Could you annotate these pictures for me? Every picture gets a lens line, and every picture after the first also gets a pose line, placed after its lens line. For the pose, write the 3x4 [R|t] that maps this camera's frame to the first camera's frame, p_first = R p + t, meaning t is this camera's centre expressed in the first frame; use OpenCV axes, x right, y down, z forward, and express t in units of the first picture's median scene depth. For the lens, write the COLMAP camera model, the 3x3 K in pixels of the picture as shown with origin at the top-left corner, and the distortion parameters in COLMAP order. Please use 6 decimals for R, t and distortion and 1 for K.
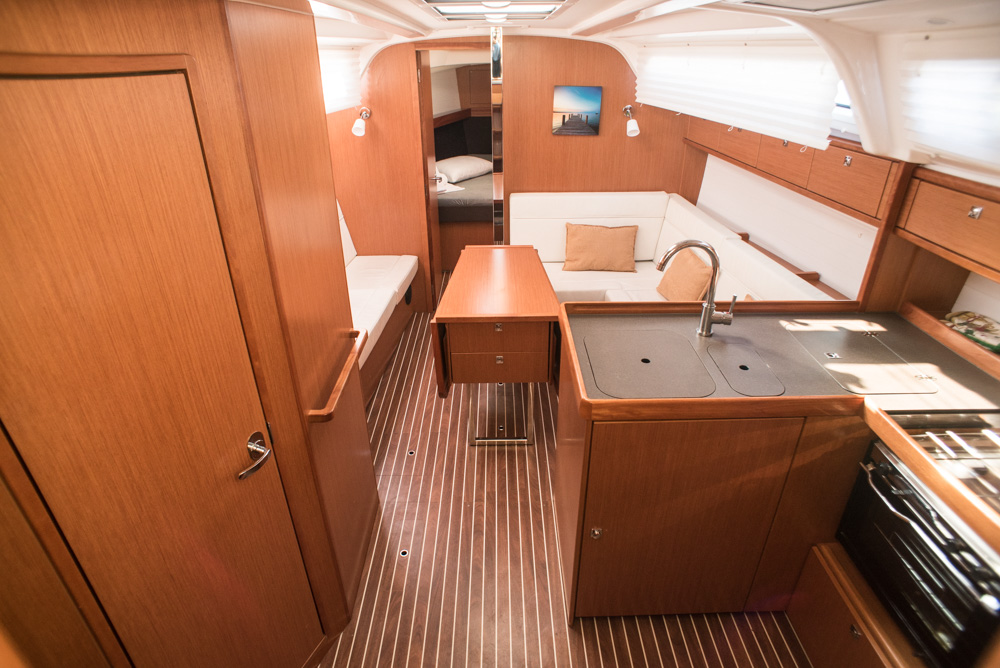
lens RADIAL K [[572.7, 0, 493.7], [0, 572.7, 340.8], [0, 0, 1]] dist [-0.129644, 0.088797]
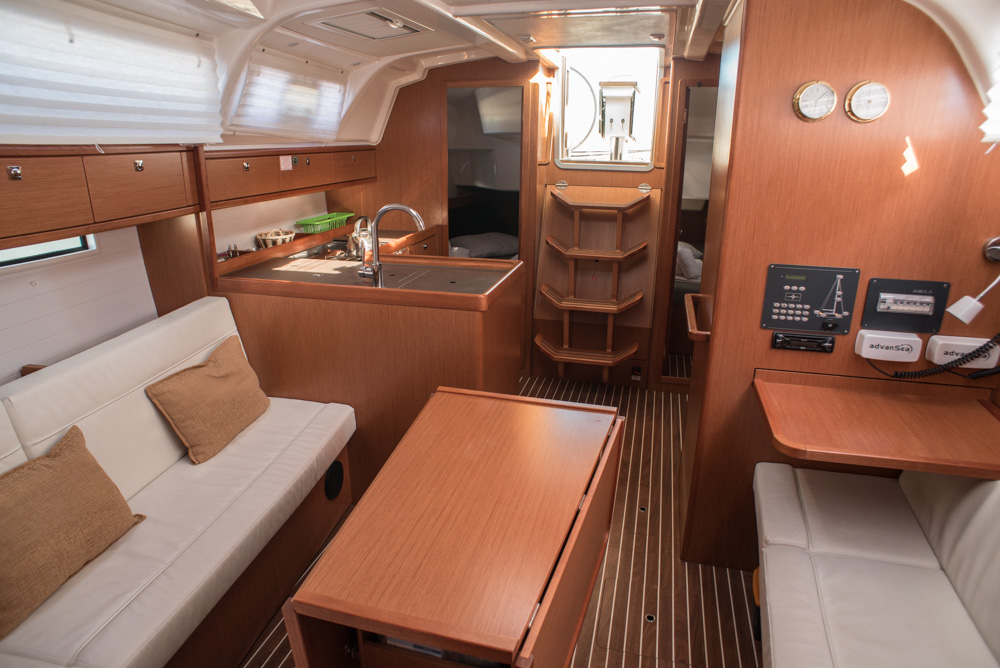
lens RADIAL K [[572.7, 0, 493.7], [0, 572.7, 340.8], [0, 0, 1]] dist [-0.129644, 0.088797]
pose [[-0.959812, -0.062205, 0.273661, -0.142766], [0.161772, 0.674182, 0.720631, -0.570266], [-0.229325, 0.735941, -0.637025, 1.364879]]
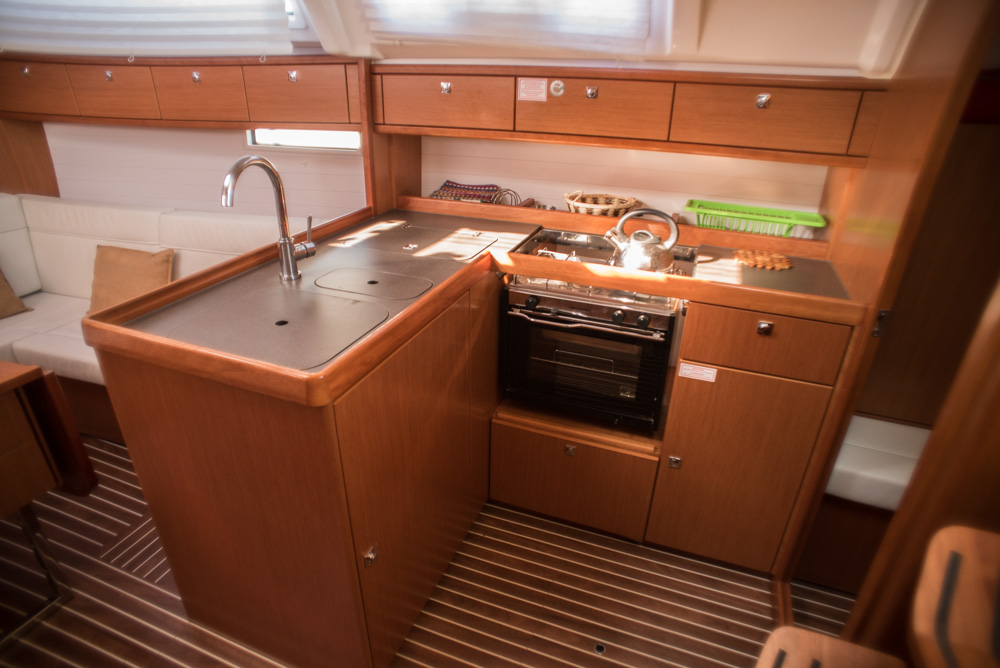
lens RADIAL K [[572.7, 0, 493.7], [0, 572.7, 340.8], [0, 0, 1]] dist [-0.129644, 0.088797]
pose [[0.356719, -0.390439, 0.848710, -0.181020], [0.427734, 0.875920, 0.223177, 0.006826], [-0.830539, 0.283411, 0.479462, 0.313032]]
